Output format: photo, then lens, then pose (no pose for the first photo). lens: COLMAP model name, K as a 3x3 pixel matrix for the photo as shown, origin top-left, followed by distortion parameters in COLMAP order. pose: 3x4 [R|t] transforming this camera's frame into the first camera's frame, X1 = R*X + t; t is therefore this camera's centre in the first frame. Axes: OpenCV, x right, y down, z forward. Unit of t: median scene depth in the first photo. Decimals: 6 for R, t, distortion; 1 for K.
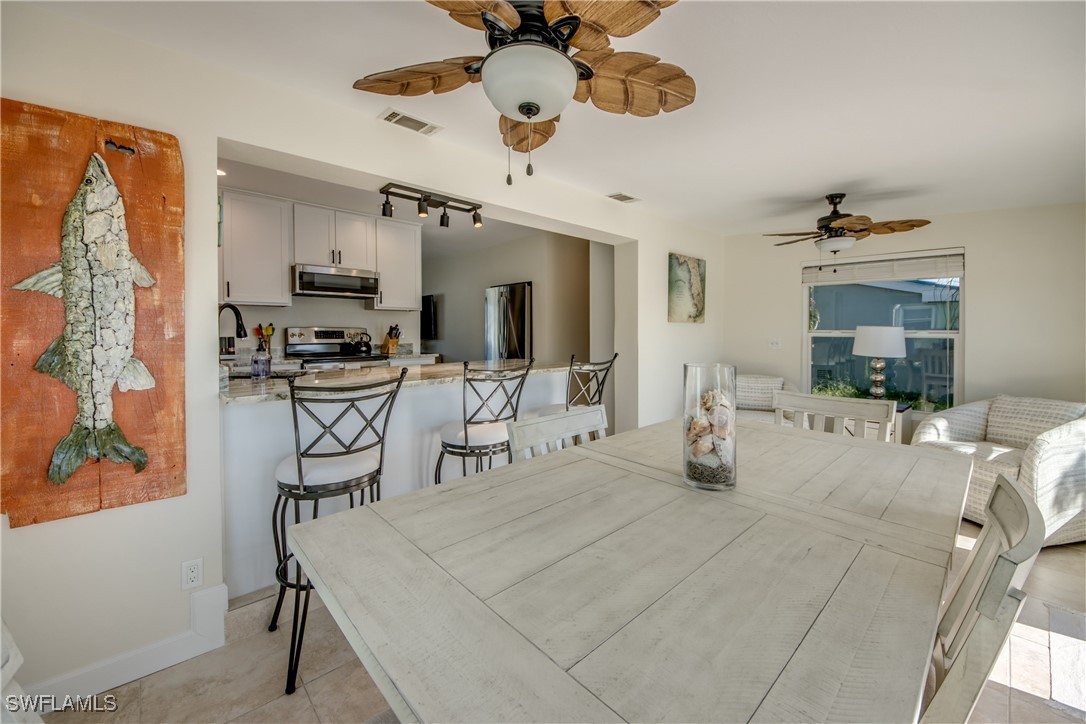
lens RADIAL K [[413.4, 0, 542.1], [0, 413.4, 336.0], [0, 0, 1]] dist [0.029169, -0.020709]
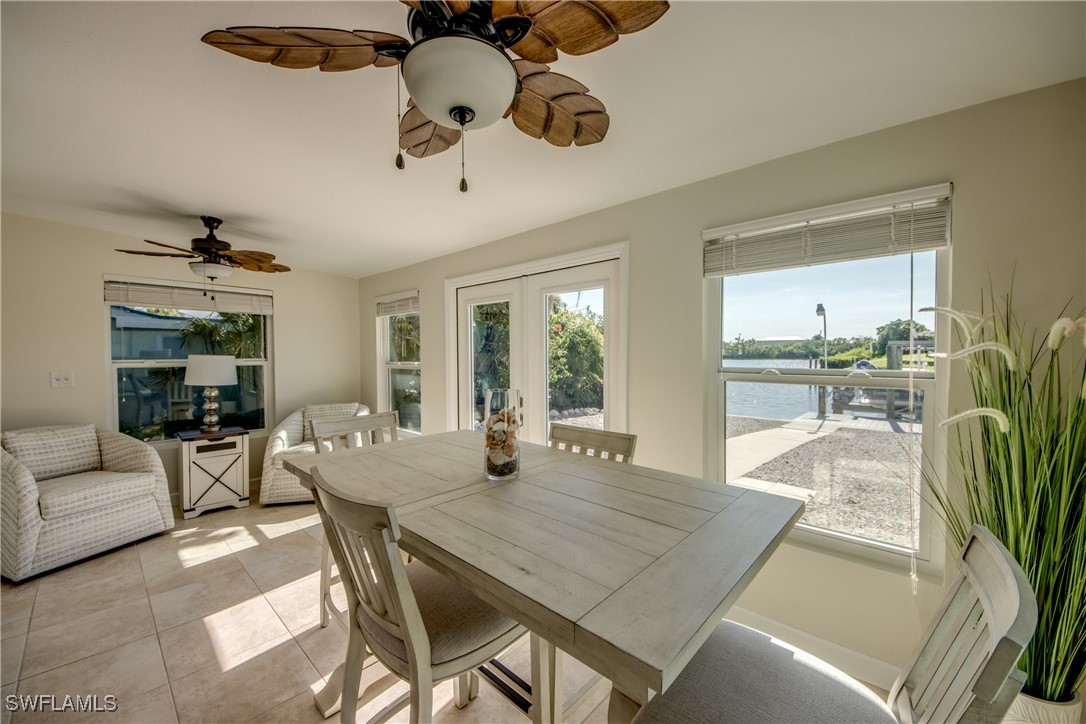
lens RADIAL K [[420.0, 0, 547.0], [0, 420.0, 362.9], [0, 0, 1]] dist [0.019500, -0.013421]
pose [[-0.086398, -0.022173, 0.996014, -0.334098], [0.018440, 0.999545, 0.023851, -0.016439], [-0.996090, 0.020427, -0.085949, 0.327248]]
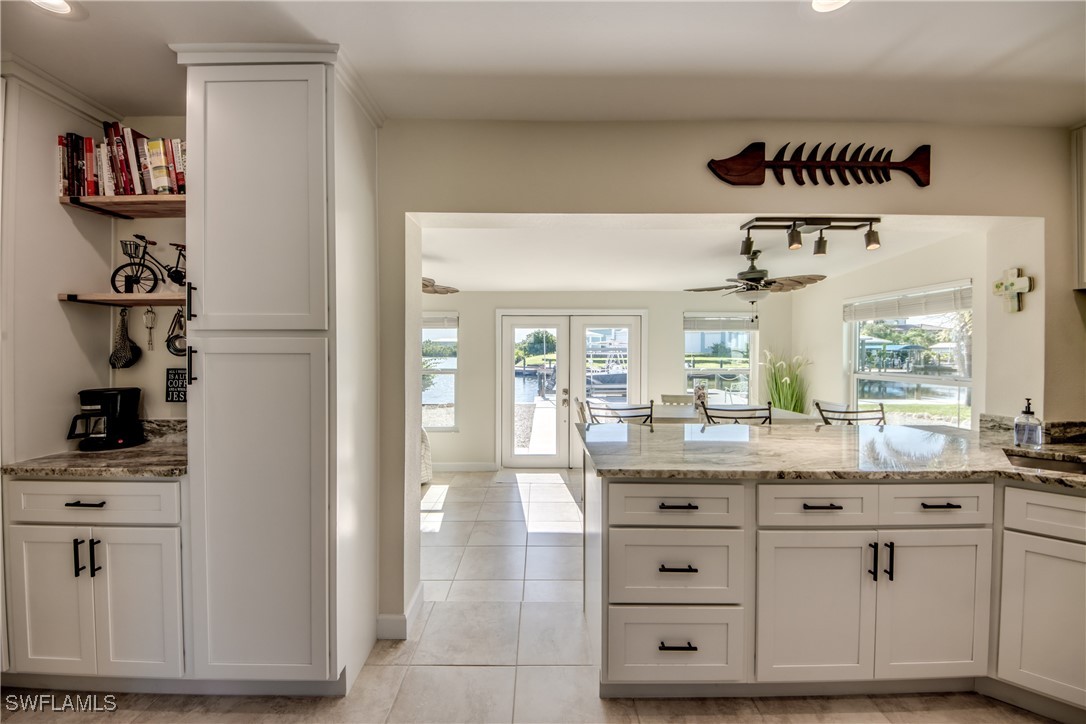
lens RADIAL K [[407.9, 0, 548.7], [0, 407.9, 353.3], [0, 0, 1]] dist [0.016535, -0.016508]
pose [[-0.745813, -0.003886, 0.666144, -0.345200], [0.007732, 0.999865, 0.014490, -0.074745], [-0.666110, 0.015958, -0.745682, 1.560295]]
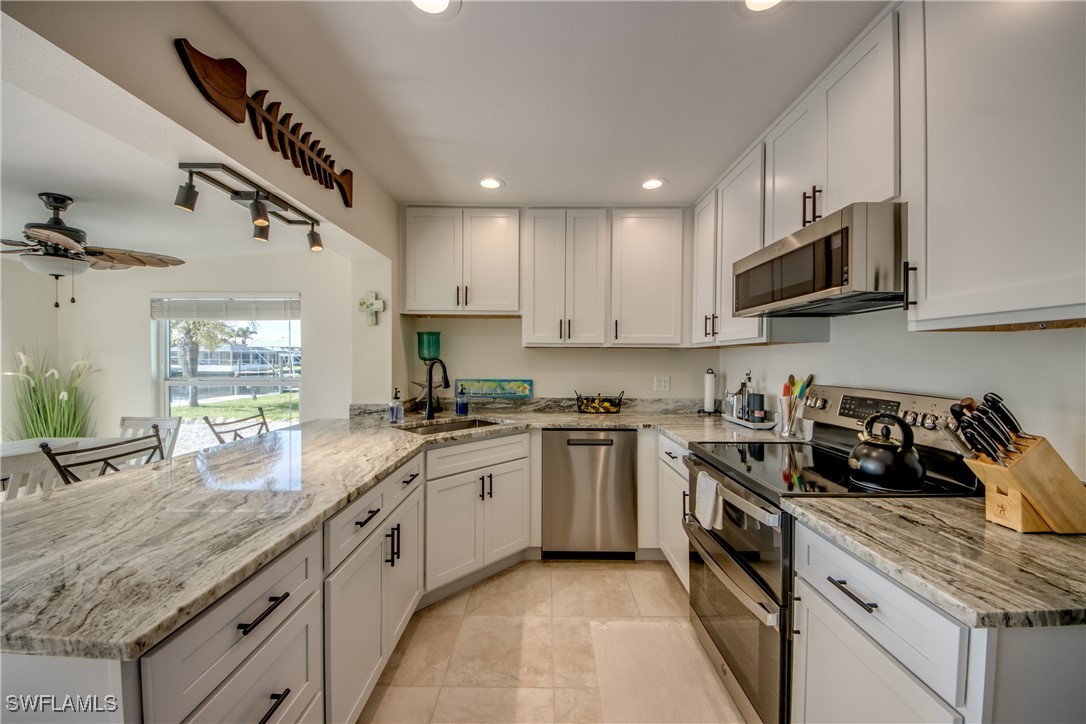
lens RADIAL K [[402.8, 0, 534.9], [0, 402.8, 363.4], [0, 0, 1]] dist [0.037237, -0.023627]
pose [[-0.687888, 0.009458, -0.725755, -0.077053], [-0.011055, 0.999663, 0.023505, -0.067926], [0.725732, 0.024192, -0.687552, 1.436129]]
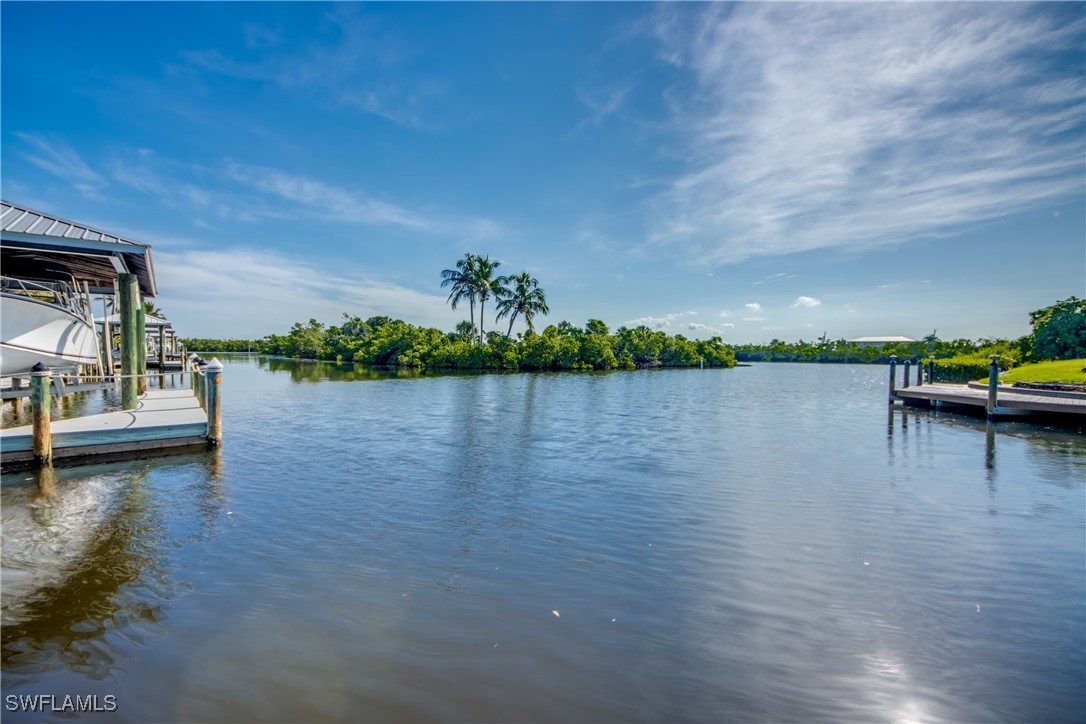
lens RADIAL K [[444.8, 0, 550.1], [0, 444.8, 358.7], [0, 0, 1]] dist [0.040221, -0.023718]
pose [[0.045801, -0.011752, 0.998881, 4.404333], [0.000306, 0.999931, 0.011750, 0.190546], [-0.998951, -0.000233, 0.045802, -3.606449]]
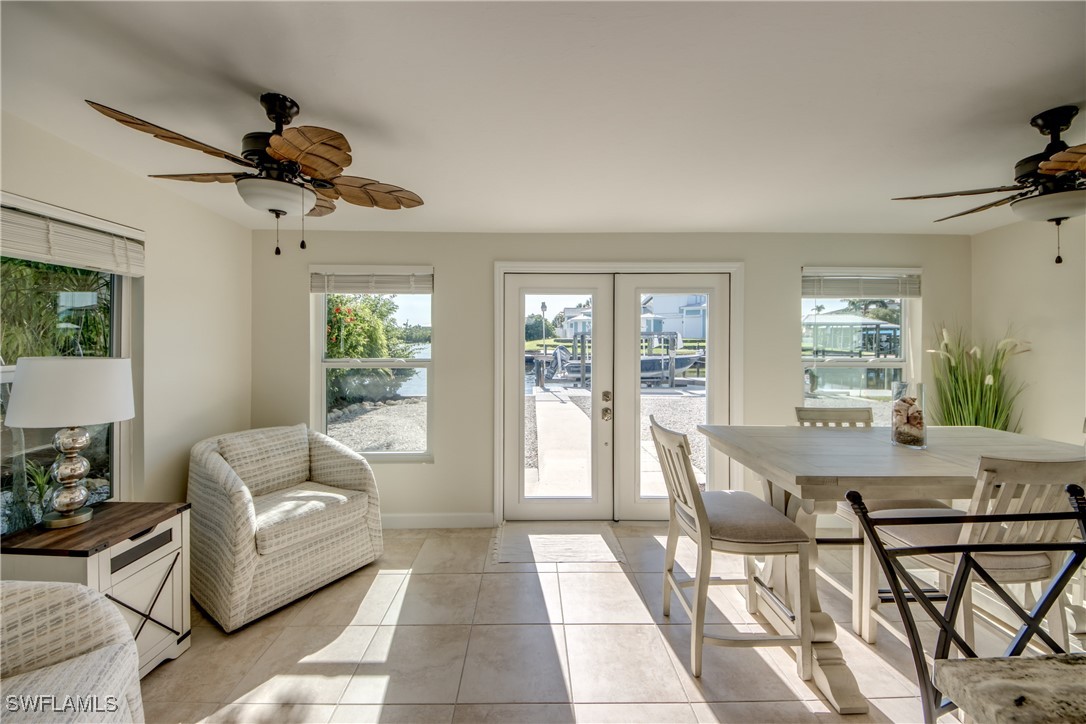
lens RADIAL K [[413.4, 0, 542.1], [0, 413.4, 336.0], [0, 0, 1]] dist [0.029169, -0.020709]
pose [[-0.747159, 0.000600, 0.664645, 0.127935], [0.007498, 0.999944, 0.007527, -0.054972], [-0.664603, 0.010607, -0.747121, 1.173368]]
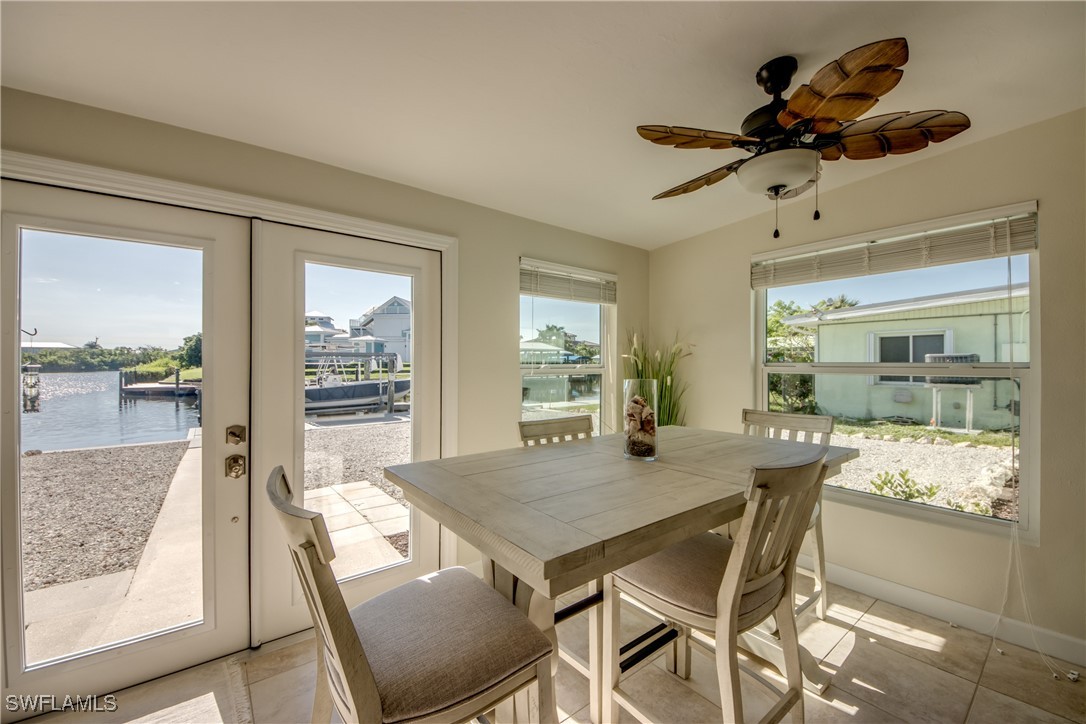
lens RADIAL K [[419.0, 0, 544.4], [0, 419.0, 358.6], [0, 0, 1]] dist [0.017205, -0.015944]
pose [[-0.996779, 0.002151, 0.080169, 0.210064], [0.002447, 0.999991, 0.003604, -0.003061], [-0.080161, 0.003789, -0.996775, 0.856216]]
